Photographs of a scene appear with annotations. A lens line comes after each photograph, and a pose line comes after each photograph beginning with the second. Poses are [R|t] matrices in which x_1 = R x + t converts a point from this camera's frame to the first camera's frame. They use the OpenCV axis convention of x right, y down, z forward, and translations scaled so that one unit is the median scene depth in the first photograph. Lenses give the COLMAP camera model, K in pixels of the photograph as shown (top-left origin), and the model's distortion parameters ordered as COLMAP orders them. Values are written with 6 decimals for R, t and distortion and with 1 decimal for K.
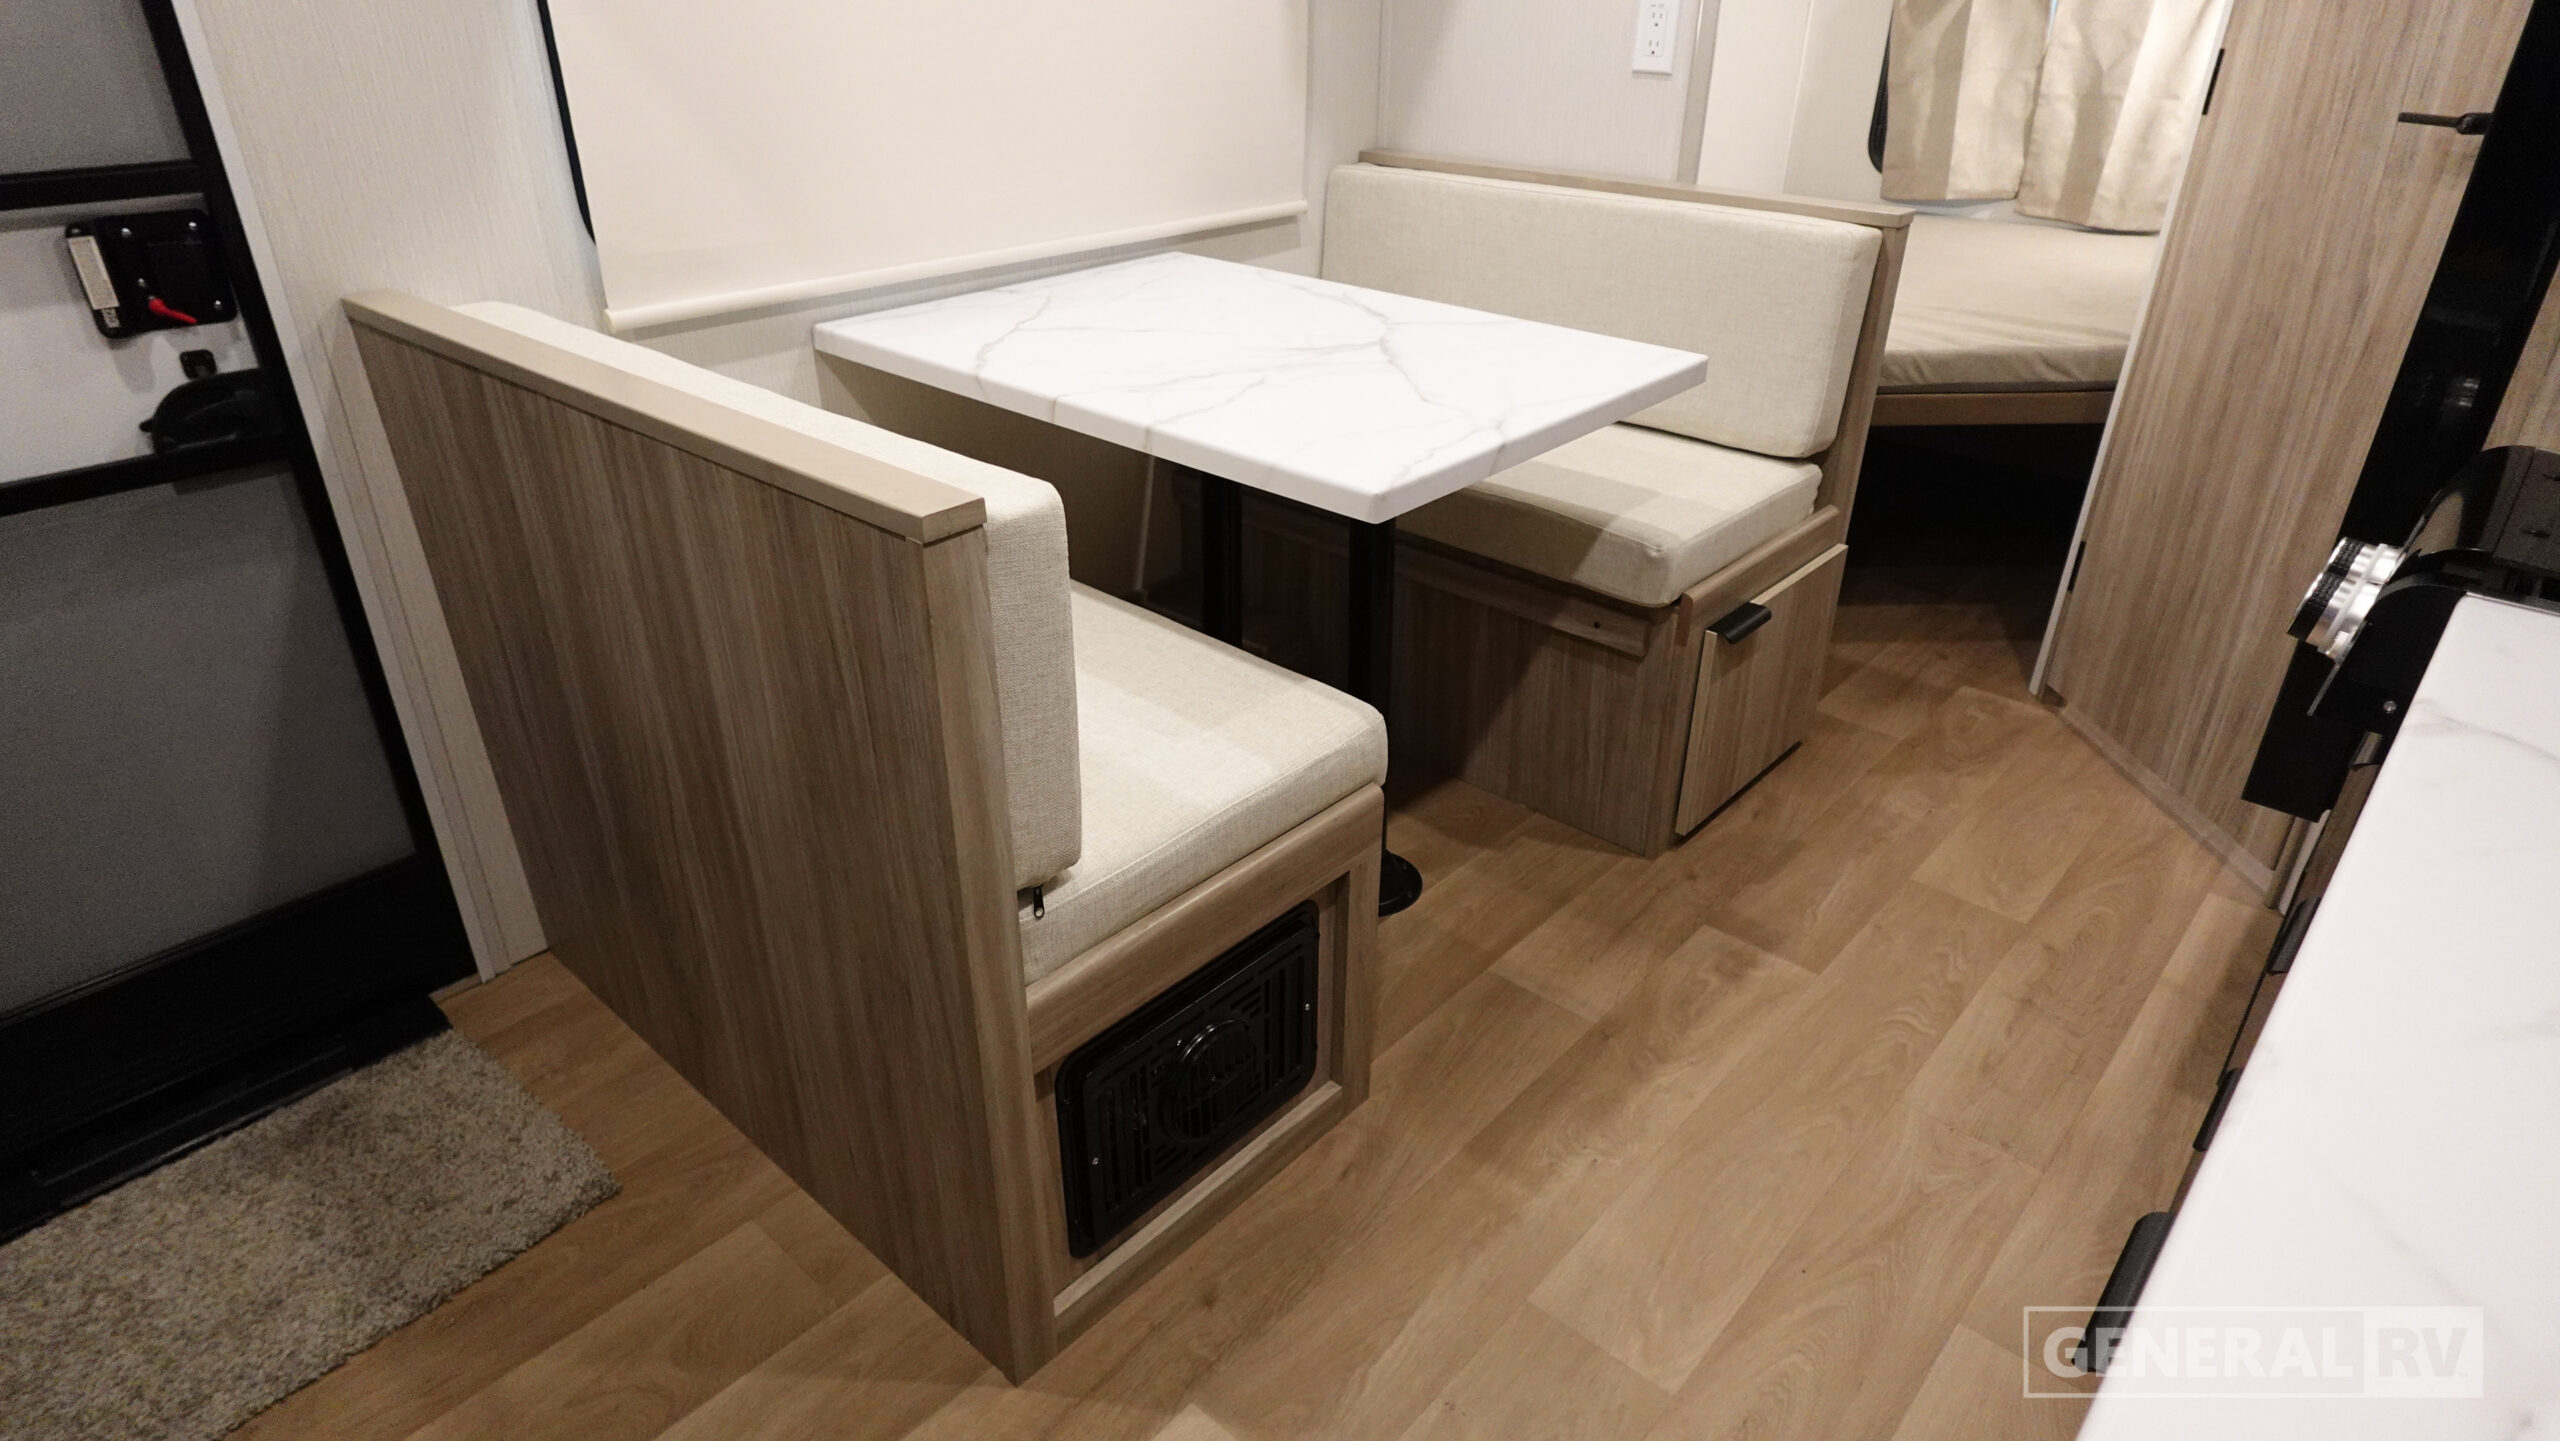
lens RADIAL K [[1442.7, 0, 1280.0], [0, 1442.7, 720.5], [0, 0, 1]] dist [-0.001933, -0.000063]
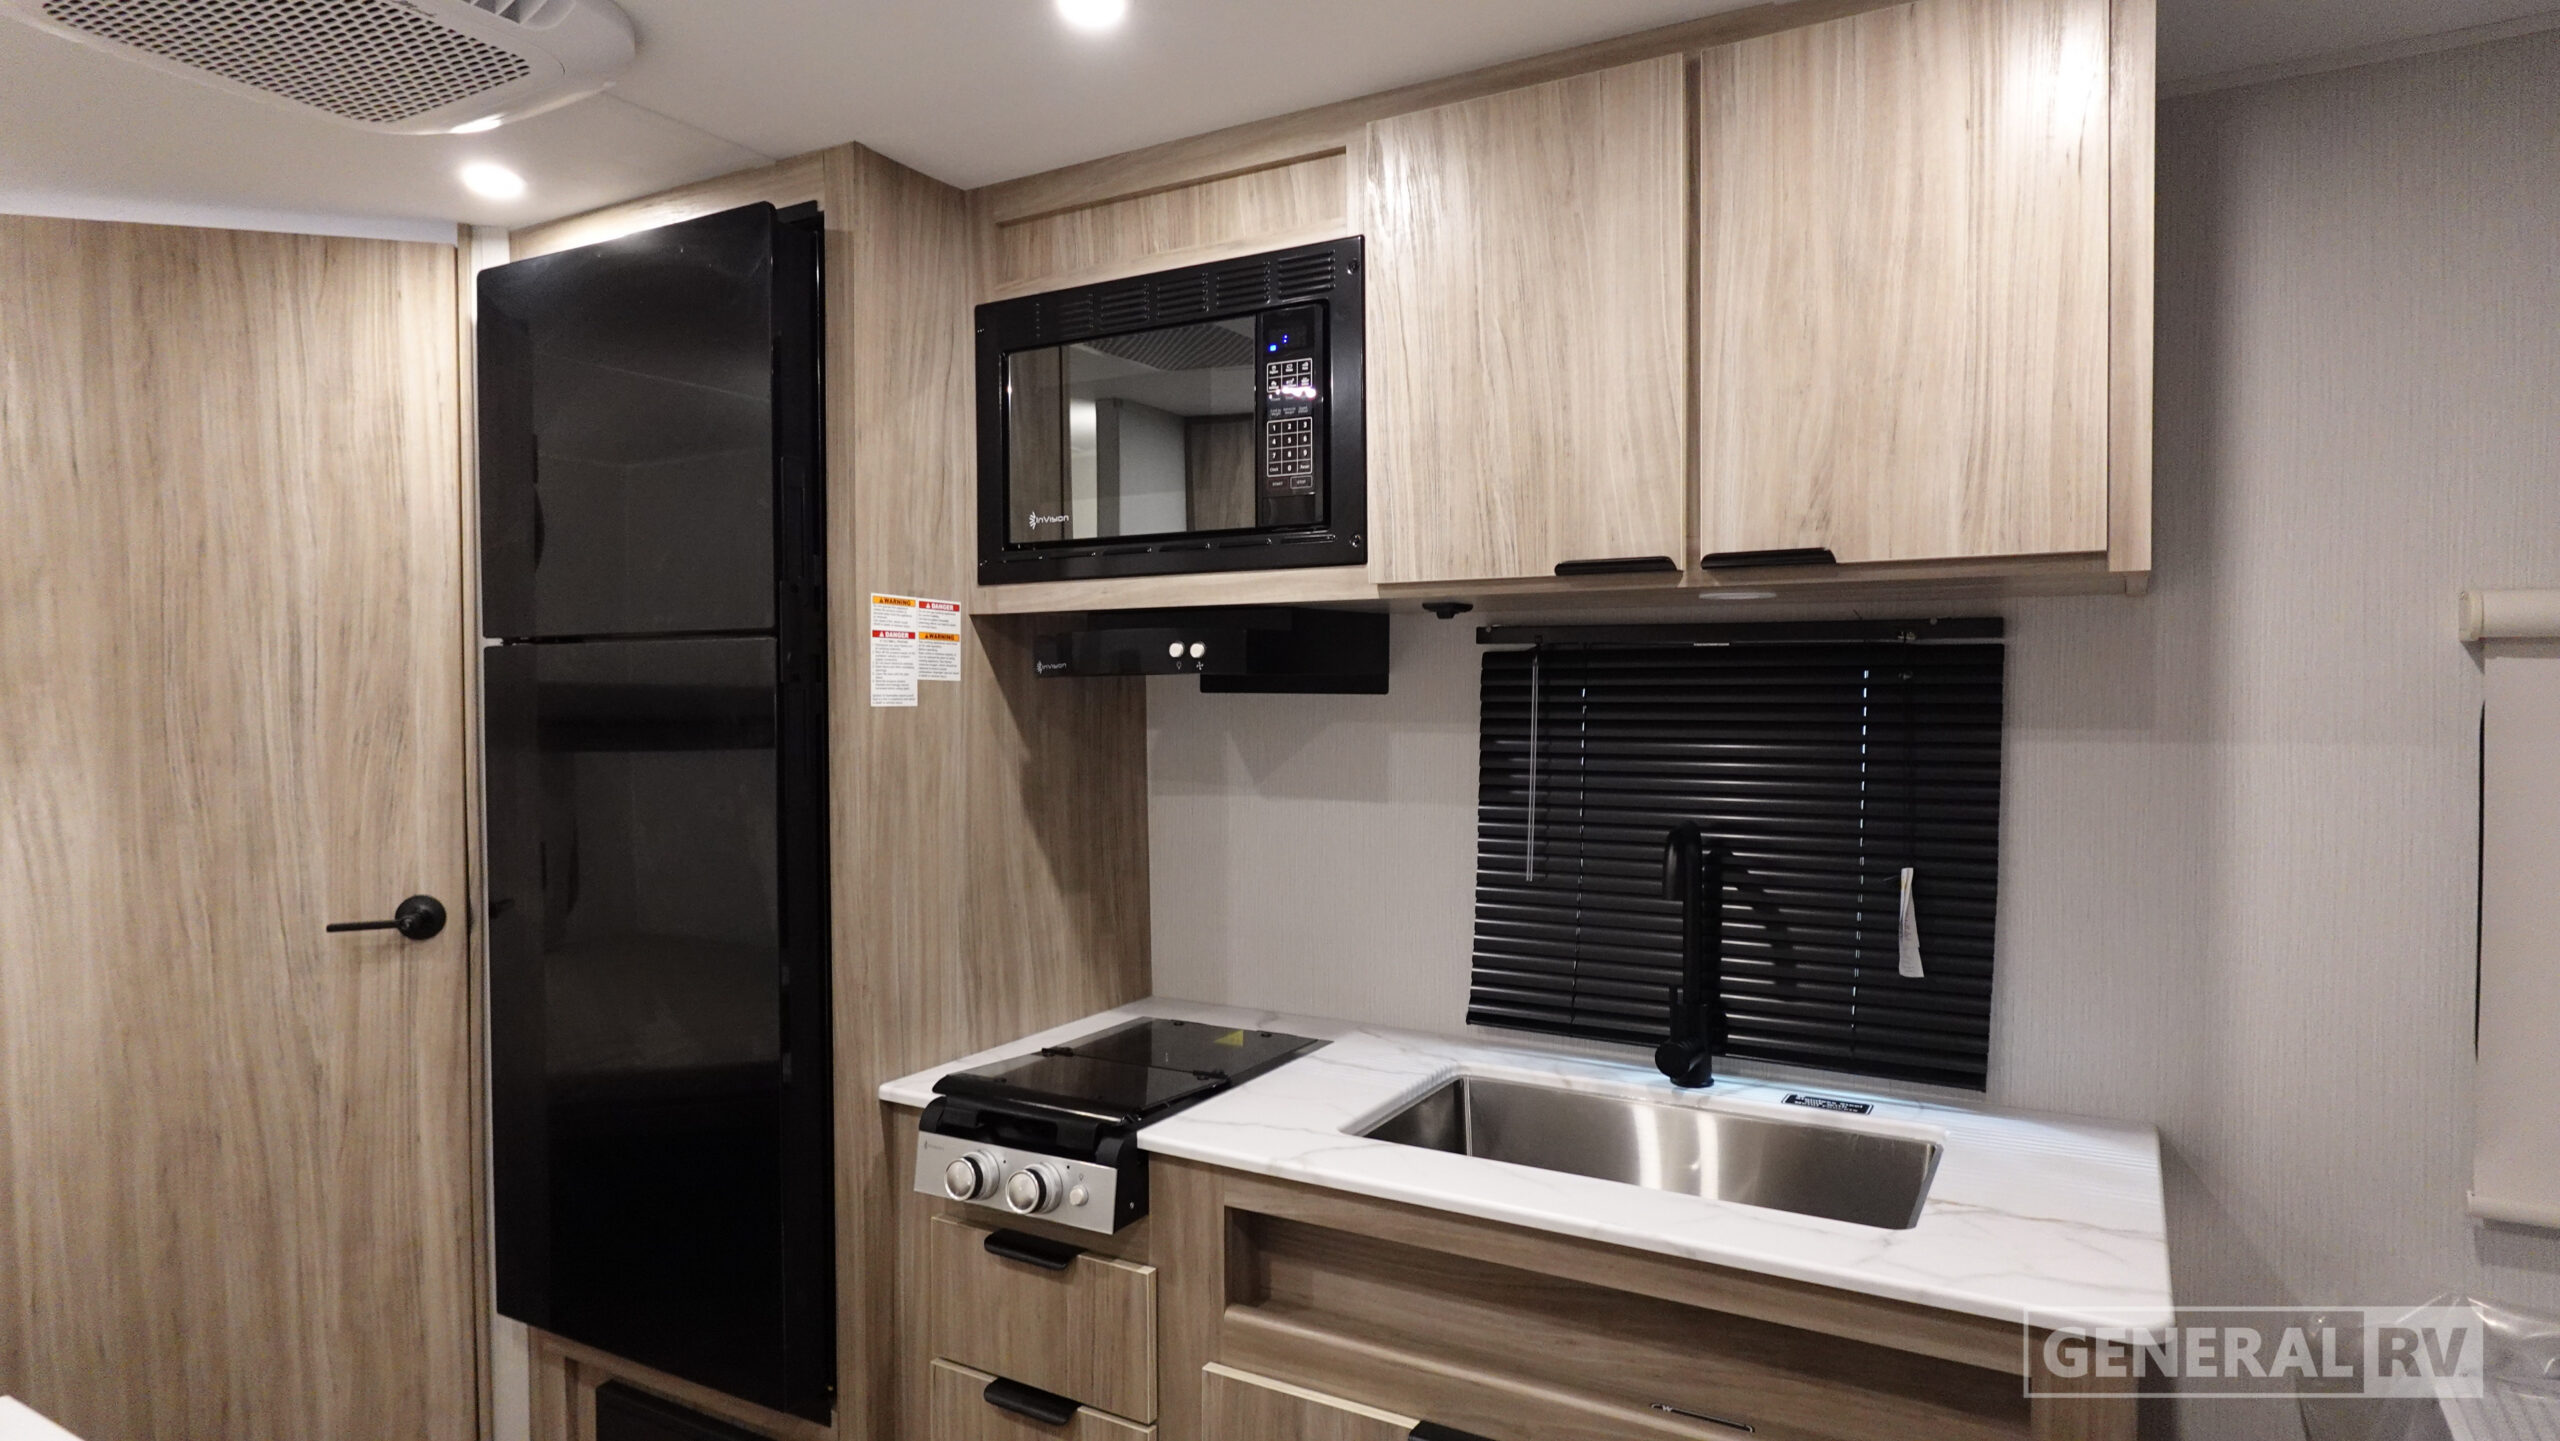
lens RADIAL K [[1450.7, 0, 1283.3], [0, 1450.7, 718.4], [0, 0, 1]] dist [-0.003706, 0.002509]
pose [[-0.211237, -0.028177, 0.977029, -0.374581], [0.463792, 0.877001, 0.125566, -0.250863], [-0.860393, 0.479662, -0.172187, 0.317783]]
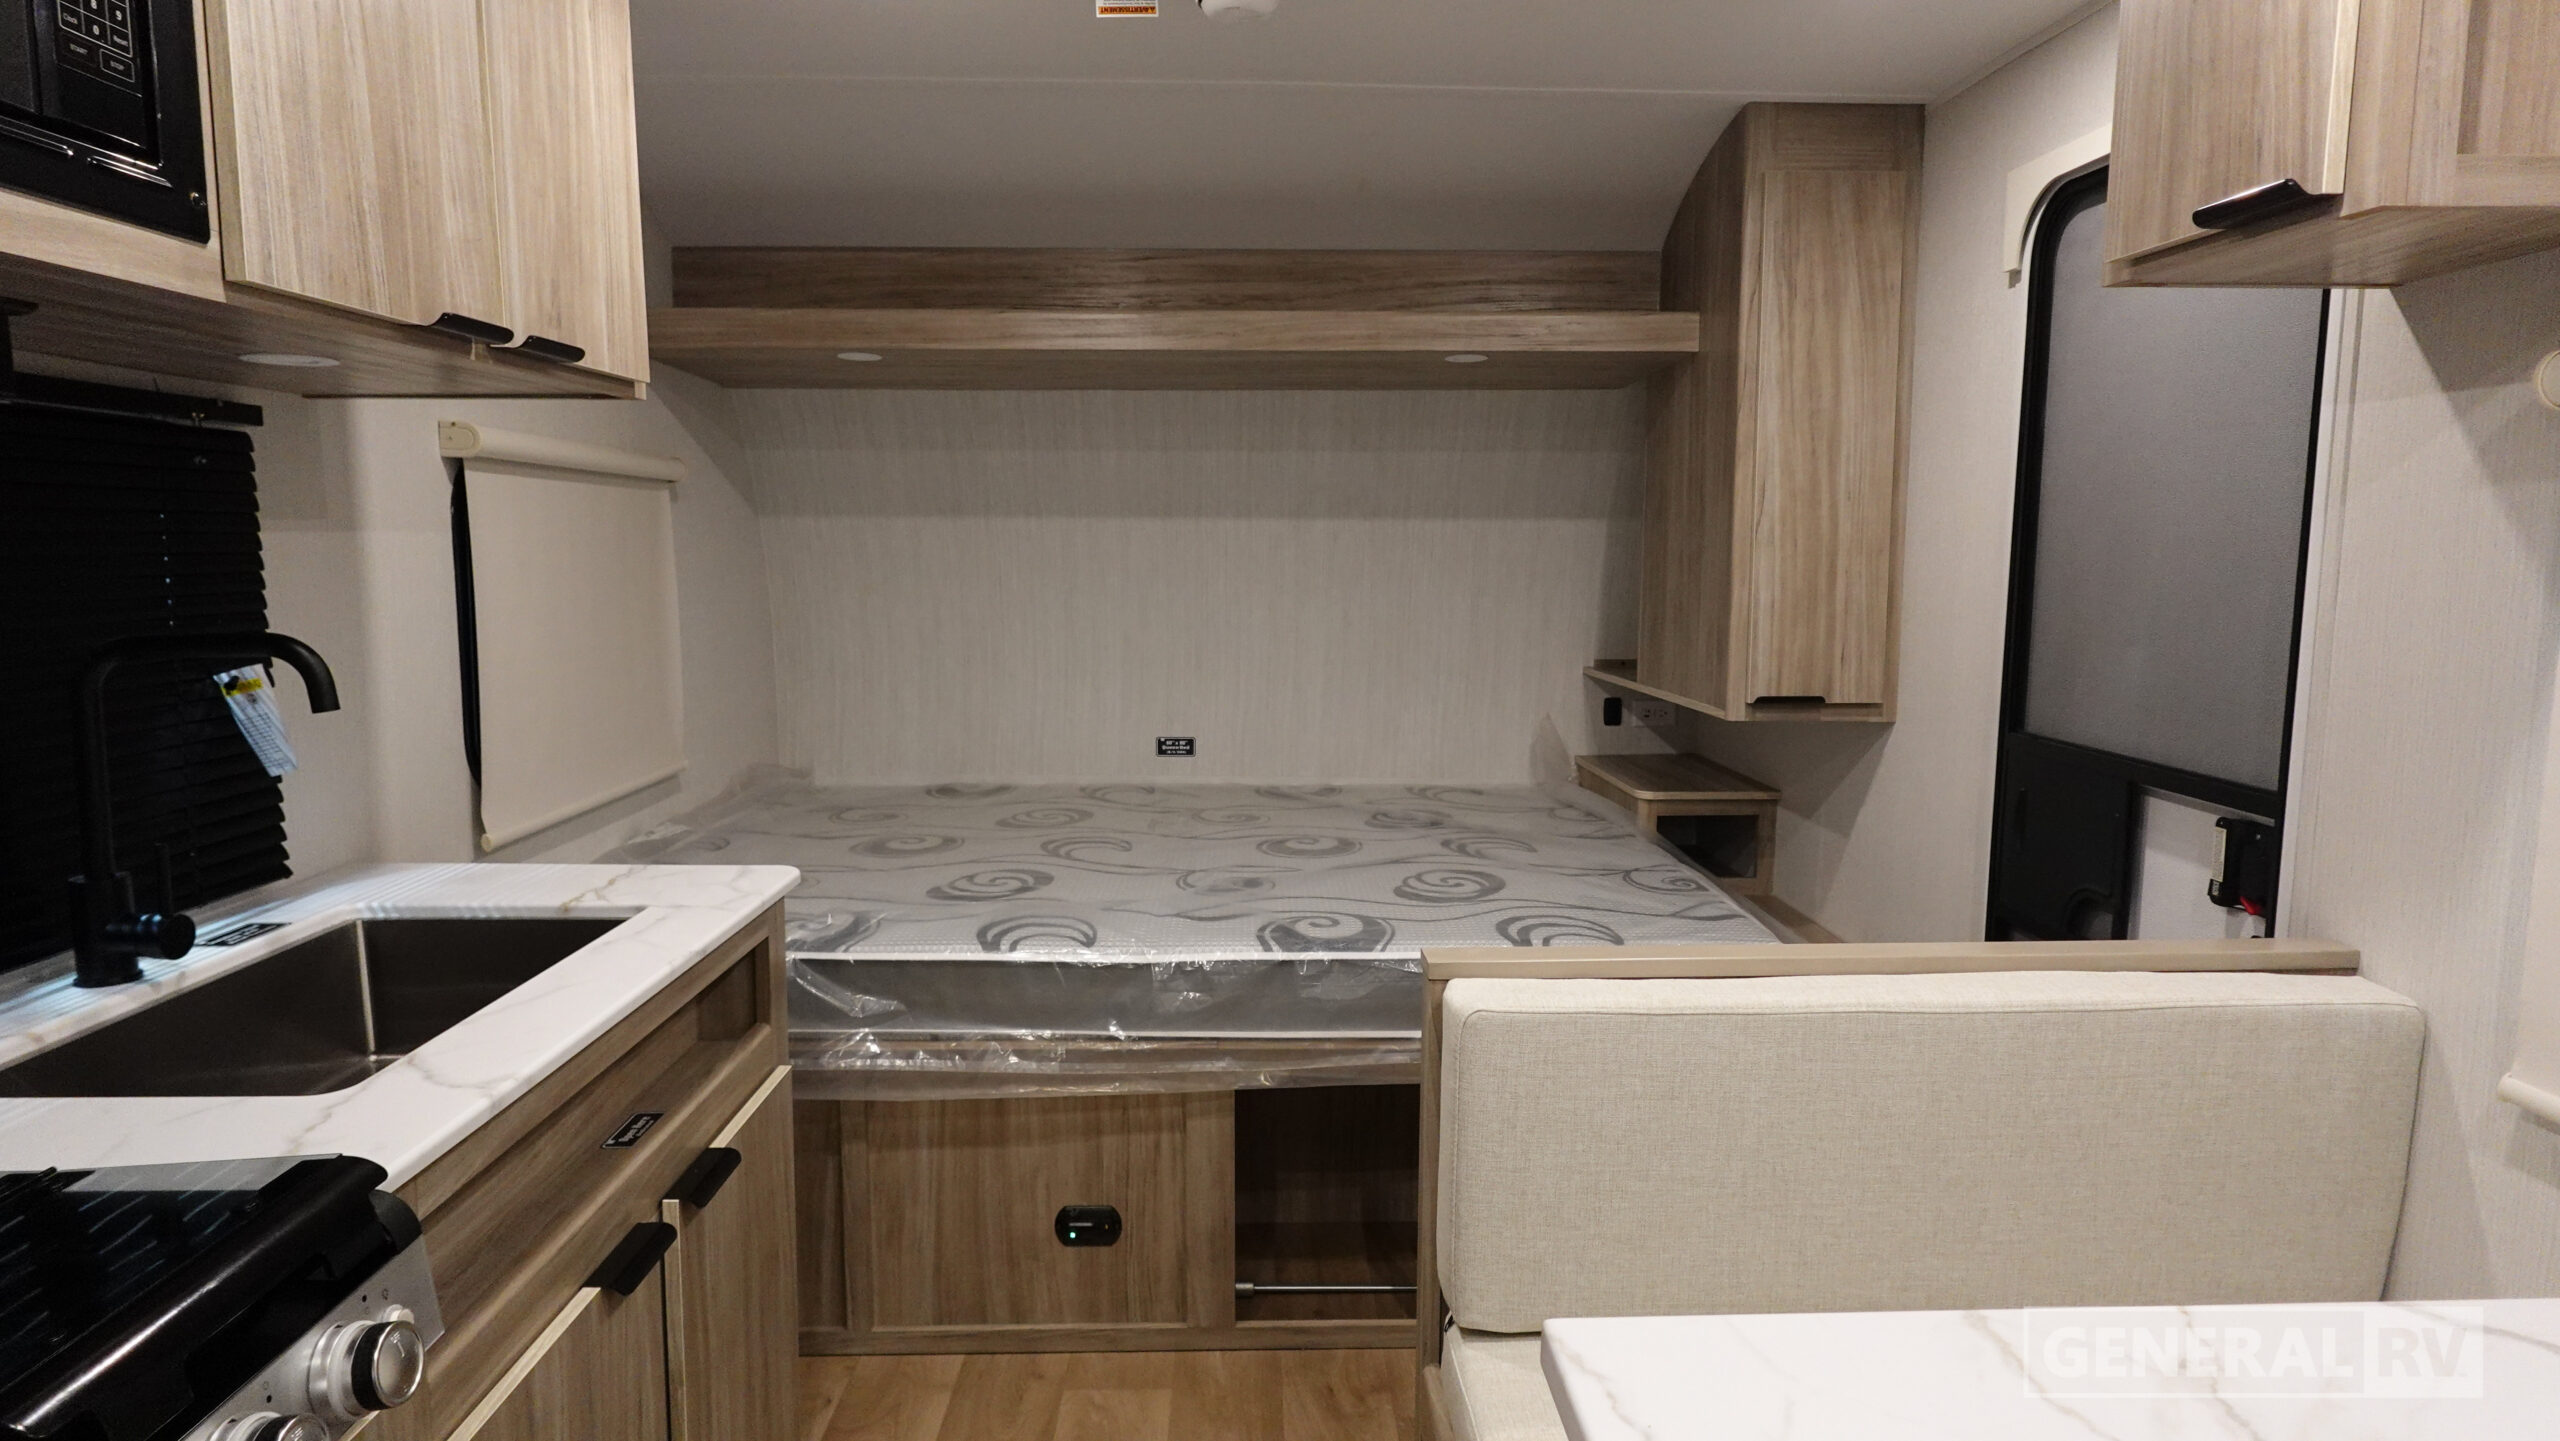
lens RADIAL K [[1450.7, 0, 1283.3], [0, 1450.7, 718.4], [0, 0, 1]] dist [-0.003706, 0.002509]
pose [[-0.725063, 0.071412, -0.684970, 0.365837], [-0.335627, 0.831861, 0.441998, -0.394052], [0.601363, 0.550371, -0.579184, 0.659641]]
